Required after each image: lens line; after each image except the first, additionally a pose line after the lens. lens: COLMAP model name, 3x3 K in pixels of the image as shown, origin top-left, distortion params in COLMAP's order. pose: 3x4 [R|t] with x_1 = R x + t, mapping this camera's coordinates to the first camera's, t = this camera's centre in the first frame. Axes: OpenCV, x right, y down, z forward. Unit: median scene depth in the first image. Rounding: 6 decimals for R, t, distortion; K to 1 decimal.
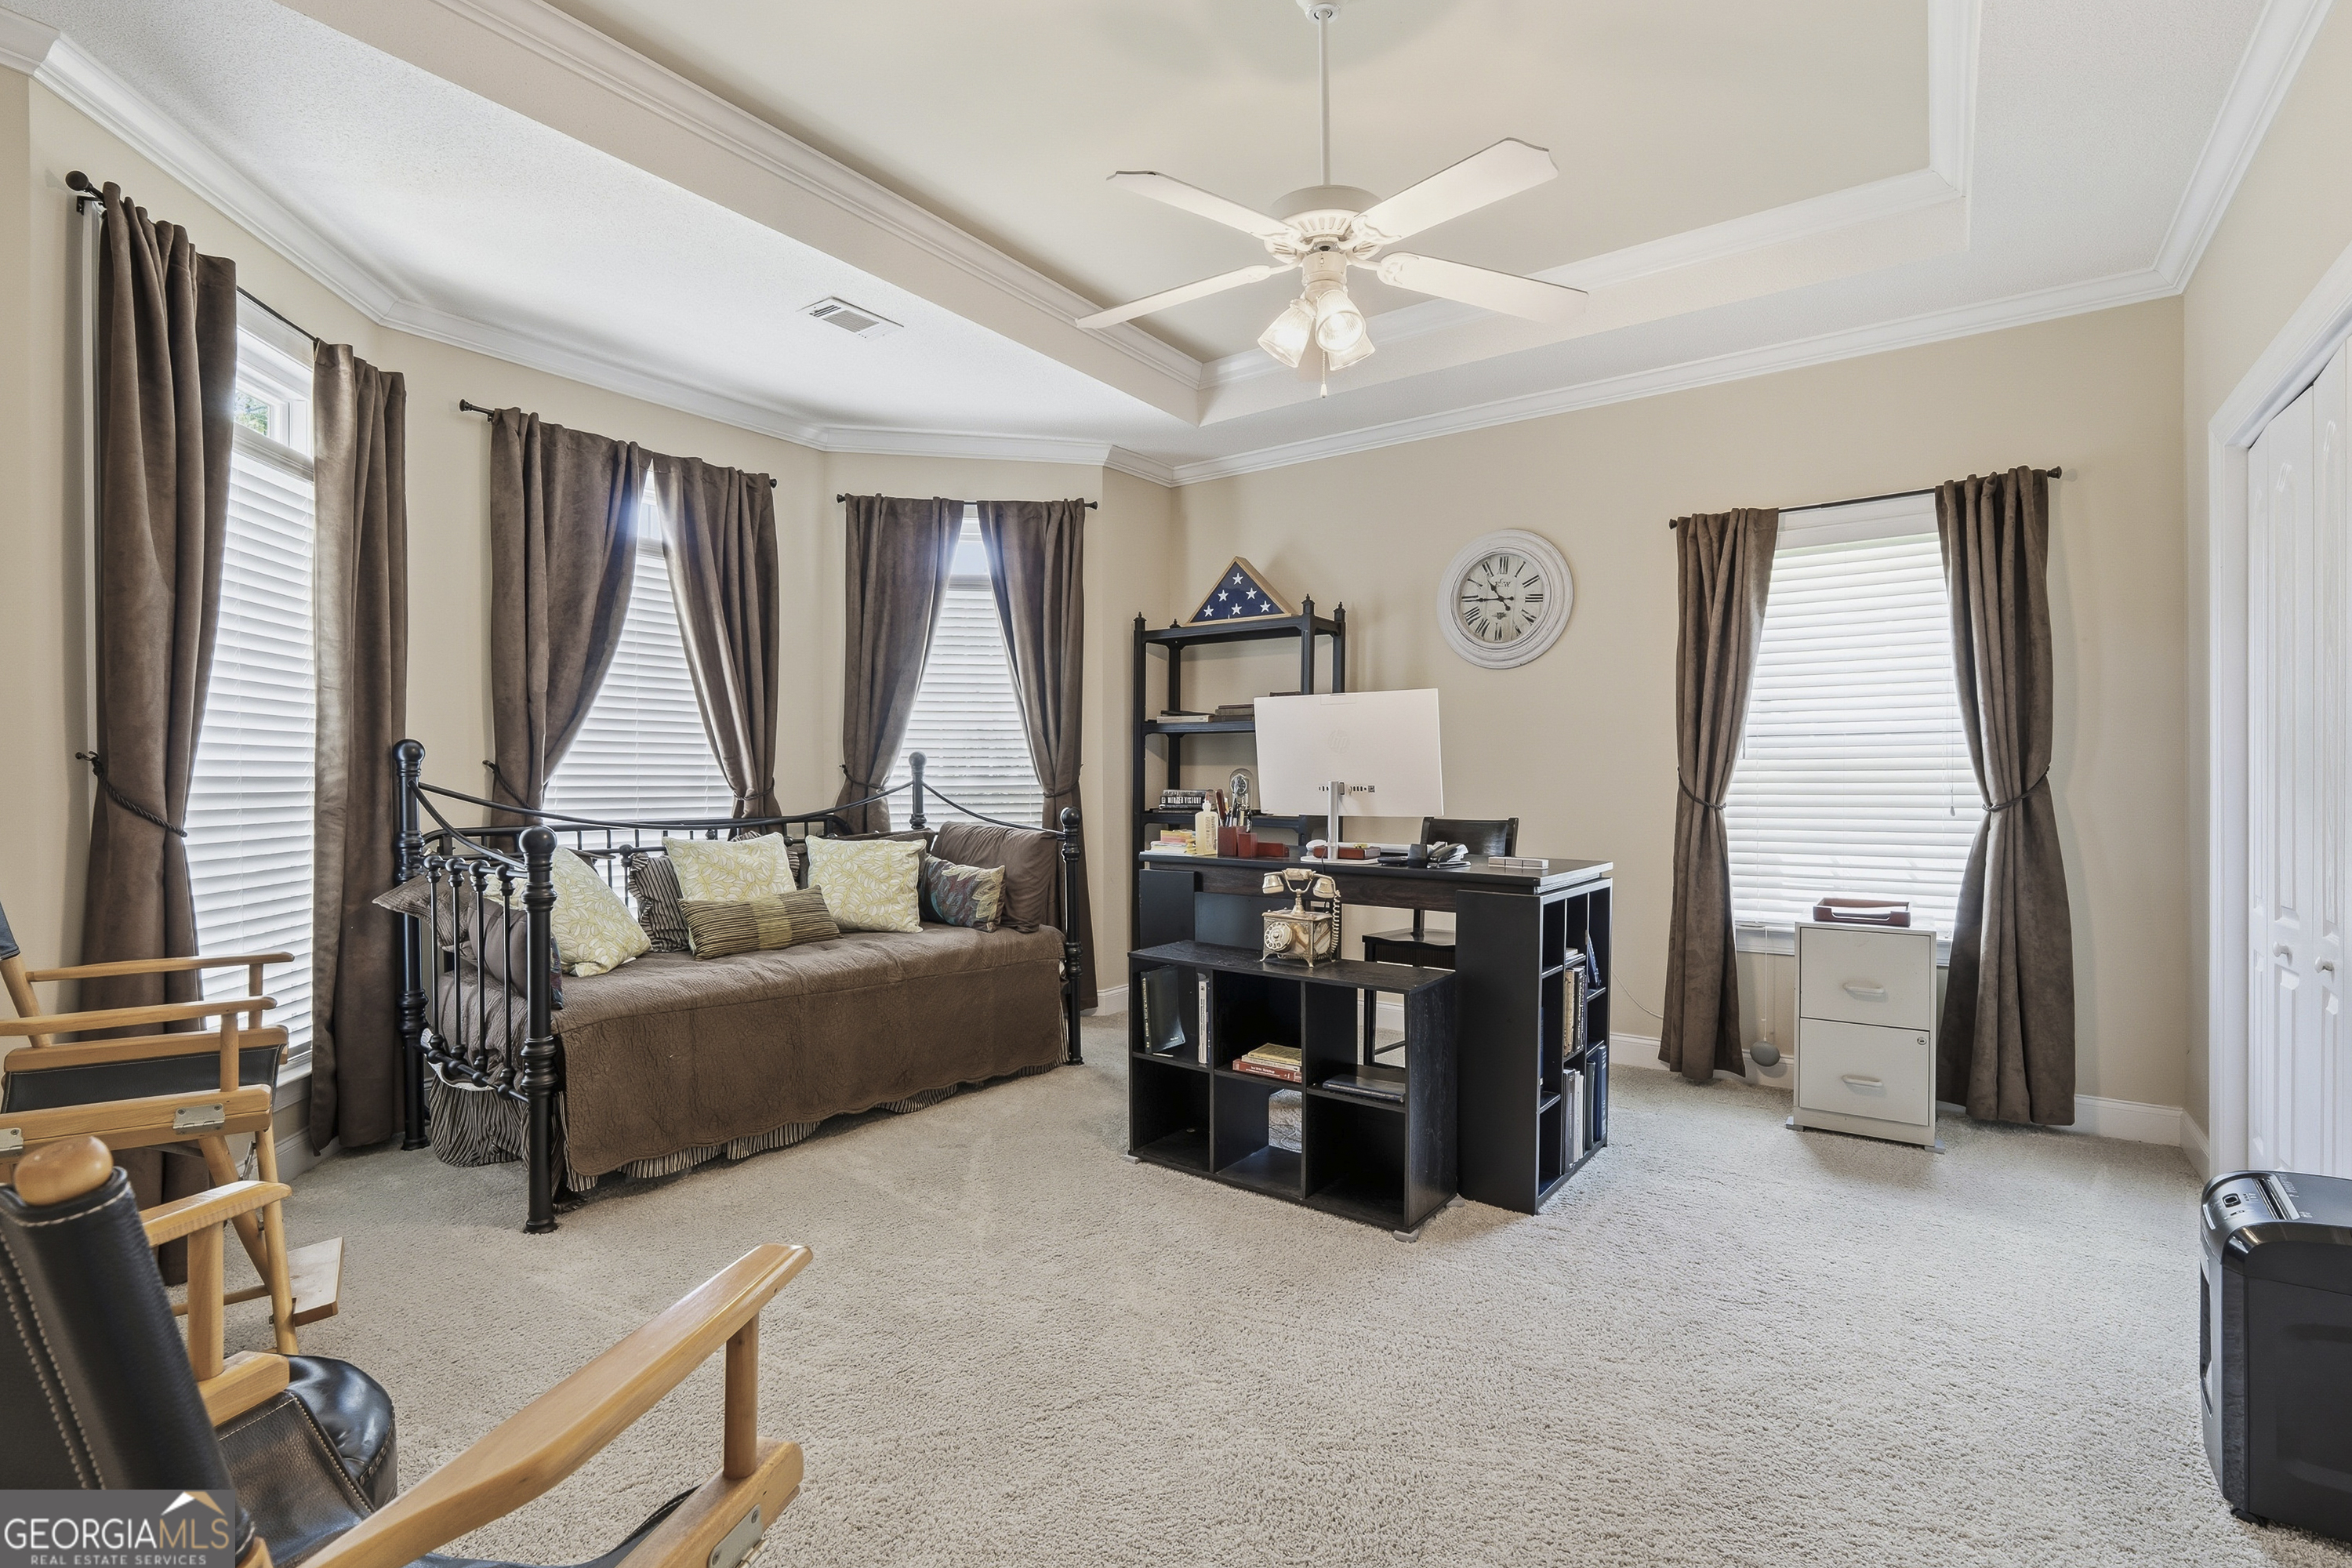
lens RADIAL K [[1069.3, 0, 1177.8], [0, 1069.3, 780.3], [0, 0, 1]] dist [-0.010837, 0.001285]
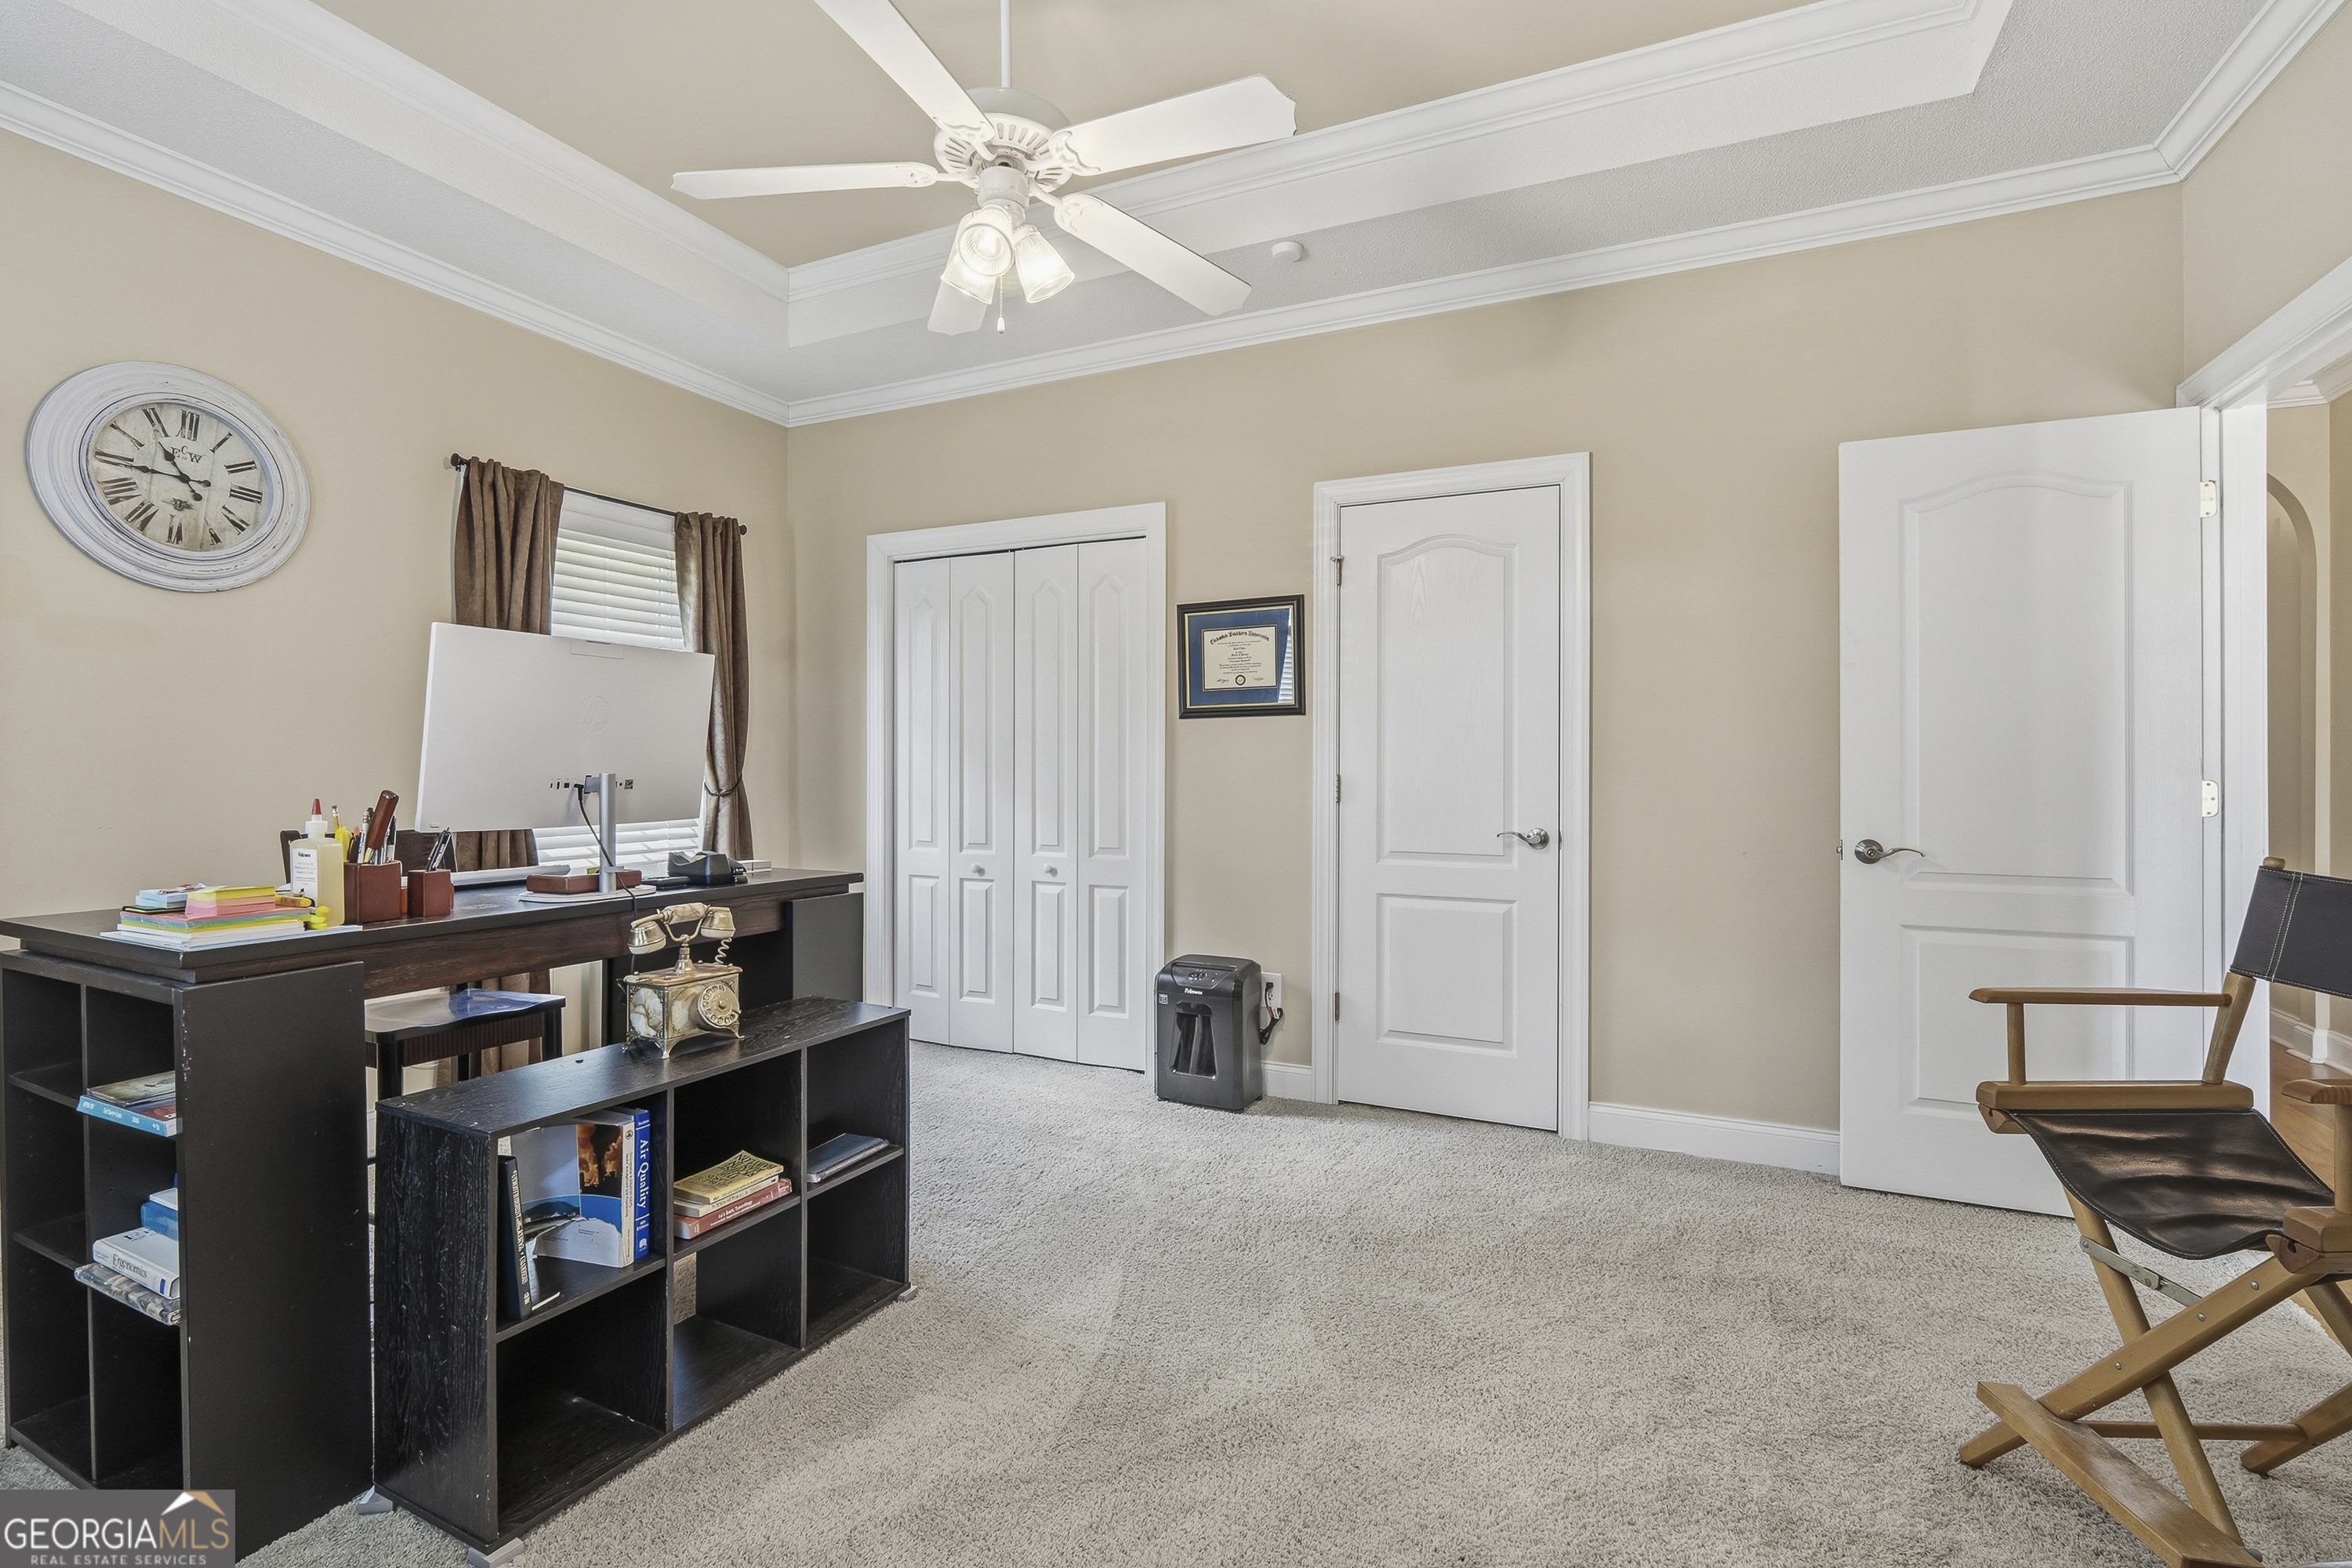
lens RADIAL K [[1069.3, 0, 1181.3], [0, 1069.3, 773.0], [0, 0, 1]] dist [-0.010837, 0.001285]
pose [[-0.188772, -0.002850, 0.982017, -0.408422], [0.004545, 0.999983, 0.003776, -0.000394], [-0.982010, 0.005176, -0.188756, 0.560669]]
